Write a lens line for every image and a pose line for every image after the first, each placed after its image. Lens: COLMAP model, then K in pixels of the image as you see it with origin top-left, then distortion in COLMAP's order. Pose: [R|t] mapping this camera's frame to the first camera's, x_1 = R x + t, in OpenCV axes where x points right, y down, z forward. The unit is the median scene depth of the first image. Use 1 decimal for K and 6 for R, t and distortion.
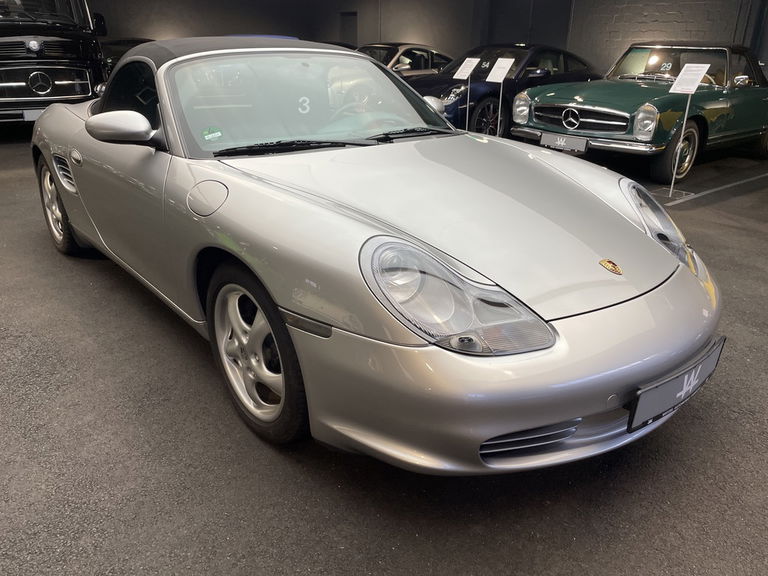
lens RADIAL K [[584.7, 0, 374.8], [0, 584.7, 272.3], [0, 0, 1]] dist [0.086022, -0.111373]
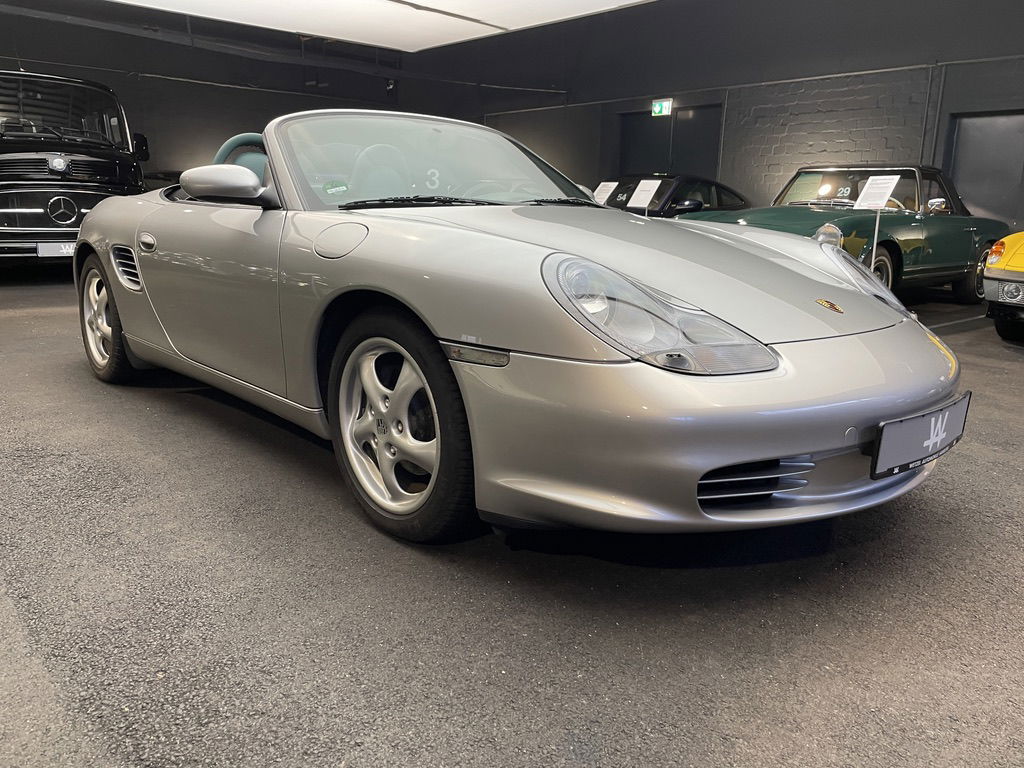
lens RADIAL K [[782.8, 0, 497.8], [0, 782.8, 354.7], [0, 0, 1]] dist [0.076150, -0.097739]
pose [[0.999256, -0.002716, 0.038463, -0.097133], [0.009624, 0.983514, -0.180577, 0.216559], [-0.037338, 0.180813, 0.982808, -0.064570]]
